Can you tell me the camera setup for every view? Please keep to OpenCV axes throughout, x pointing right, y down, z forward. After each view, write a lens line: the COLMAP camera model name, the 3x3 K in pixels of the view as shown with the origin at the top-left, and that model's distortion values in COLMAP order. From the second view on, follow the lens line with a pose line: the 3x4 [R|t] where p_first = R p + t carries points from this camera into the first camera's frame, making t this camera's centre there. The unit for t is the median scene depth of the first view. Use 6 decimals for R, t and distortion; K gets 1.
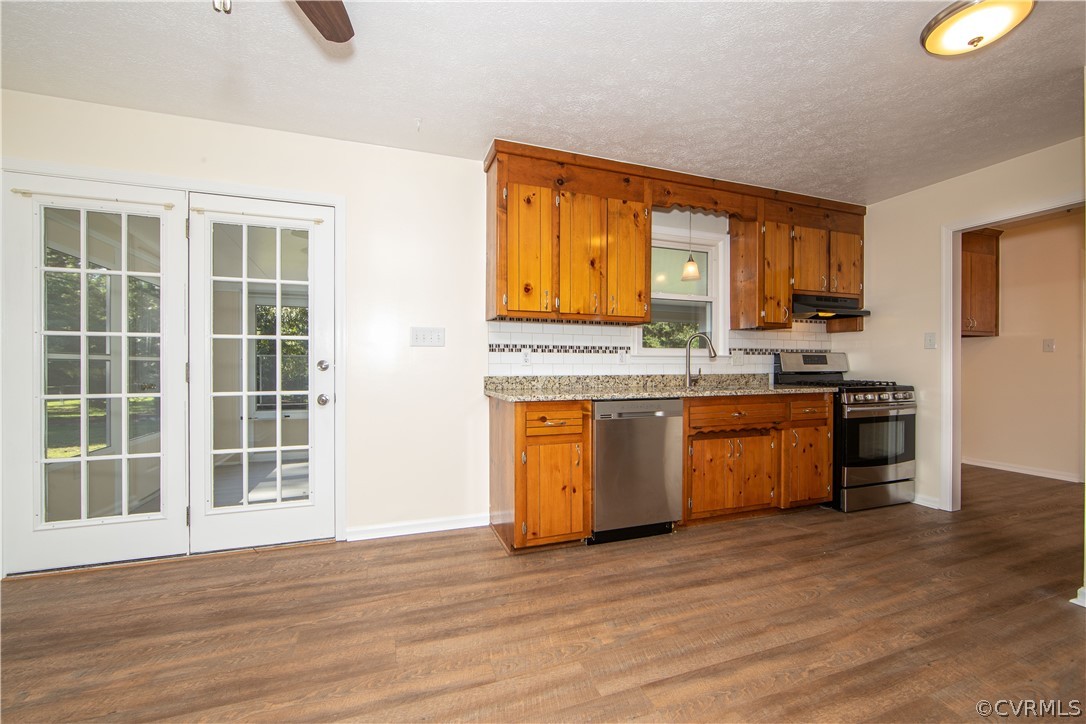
lens RADIAL K [[441.5, 0, 551.6], [0, 441.5, 365.0], [0, 0, 1]] dist [-0.008657, 0.002089]
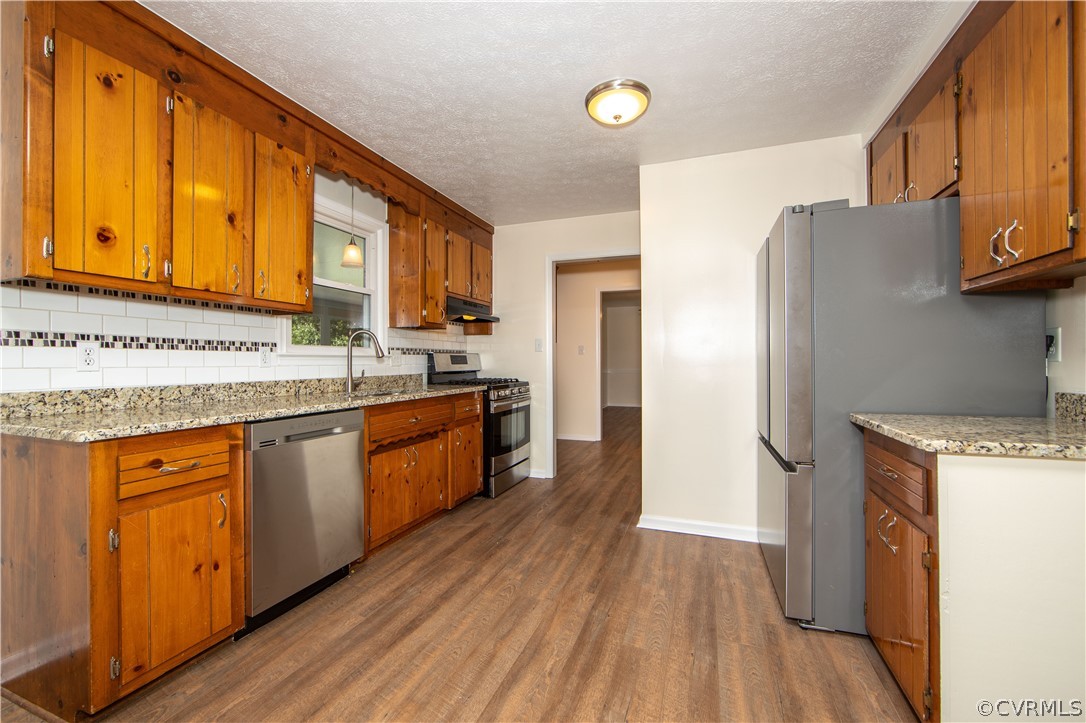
lens RADIAL K [[441.5, 0, 536.0], [0, 441.5, 359.1], [0, 0, 1]] dist [-0.008657, 0.002089]
pose [[0.658633, 0.002370, 0.752460, -0.125040], [0.002155, 0.999985, -0.005036, -0.011887], [-0.752461, 0.004939, 0.658618, 0.235738]]
